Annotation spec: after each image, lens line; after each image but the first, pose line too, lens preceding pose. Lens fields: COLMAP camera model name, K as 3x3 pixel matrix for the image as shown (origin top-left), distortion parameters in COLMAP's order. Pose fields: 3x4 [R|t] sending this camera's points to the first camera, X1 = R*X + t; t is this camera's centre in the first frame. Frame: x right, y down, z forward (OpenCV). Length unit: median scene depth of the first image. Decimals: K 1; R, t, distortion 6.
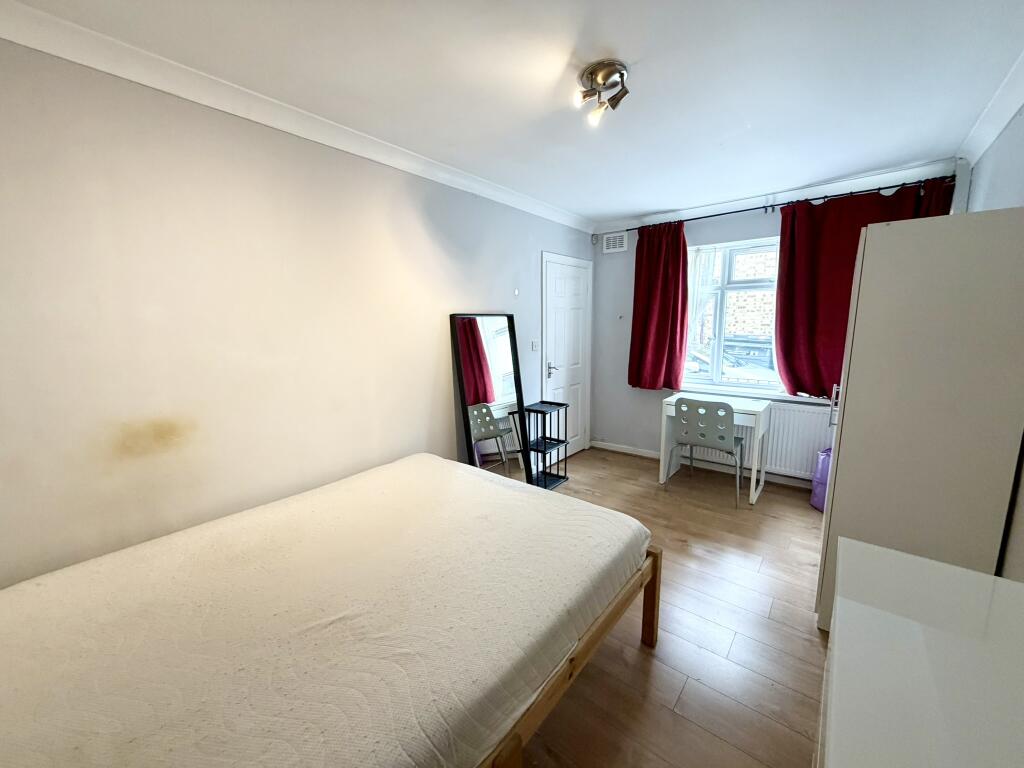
lens RADIAL K [[407.8, 0, 512.0], [0, 407.8, 384.0], [0, 0, 1]] dist [-0.000194, -0.000018]
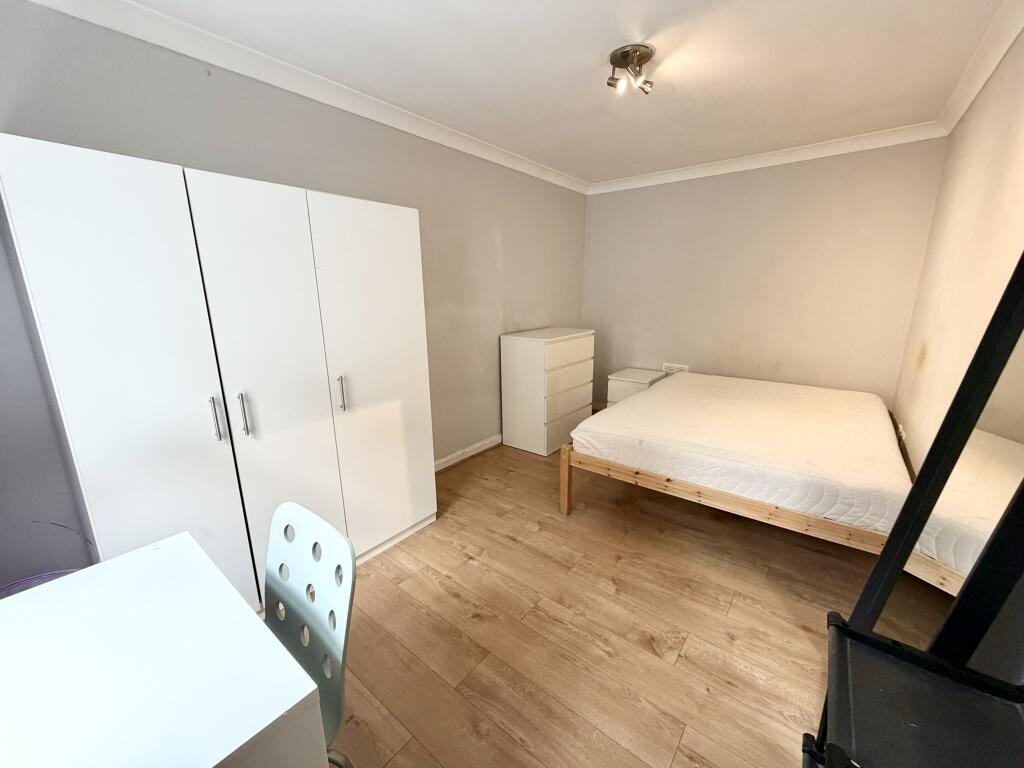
lens RADIAL K [[407.8, 0, 512.0], [0, 407.8, 384.0], [0, 0, 1]] dist [-0.000194, -0.000018]
pose [[-0.999670, 0.023485, -0.010439, 0.377879], [0.017826, 0.926205, 0.376598, -0.227034], [0.018513, 0.376287, -0.926318, 1.539107]]
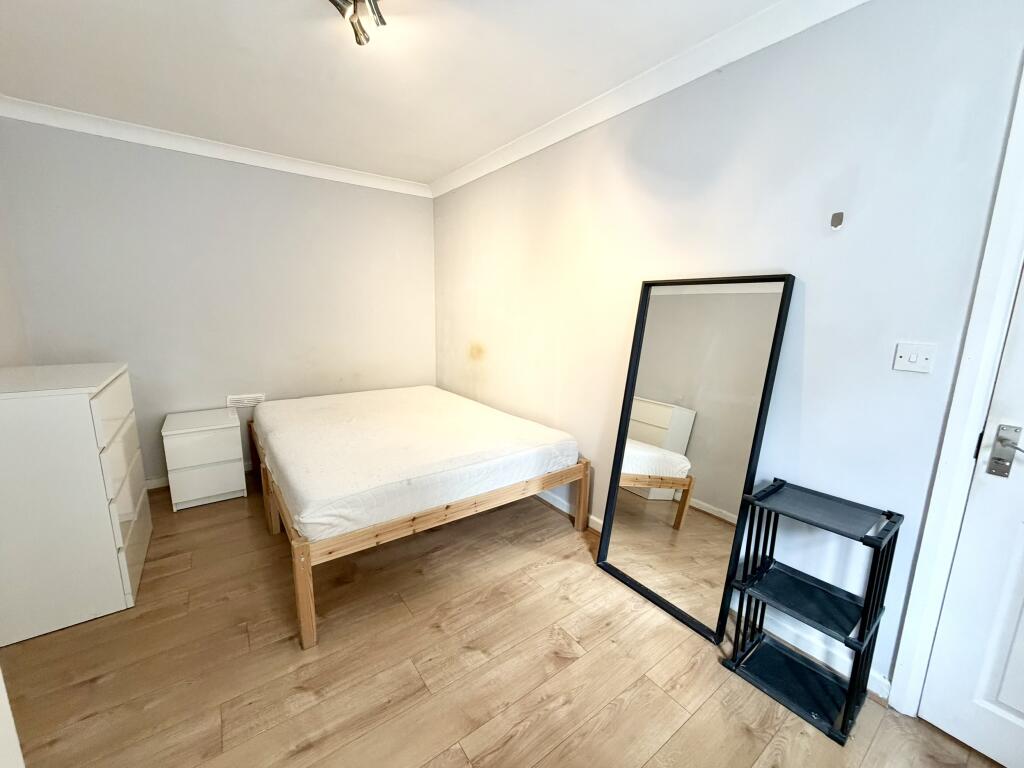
lens RADIAL K [[407.8, 0, 512.0], [0, 407.8, 384.0], [0, 0, 1]] dist [-0.000194, -0.000018]
pose [[-0.245221, 0.181173, -0.952388, 0.700936], [-0.167919, 0.959597, 0.225780, -0.136015], [0.954814, 0.215290, -0.204891, 1.069567]]
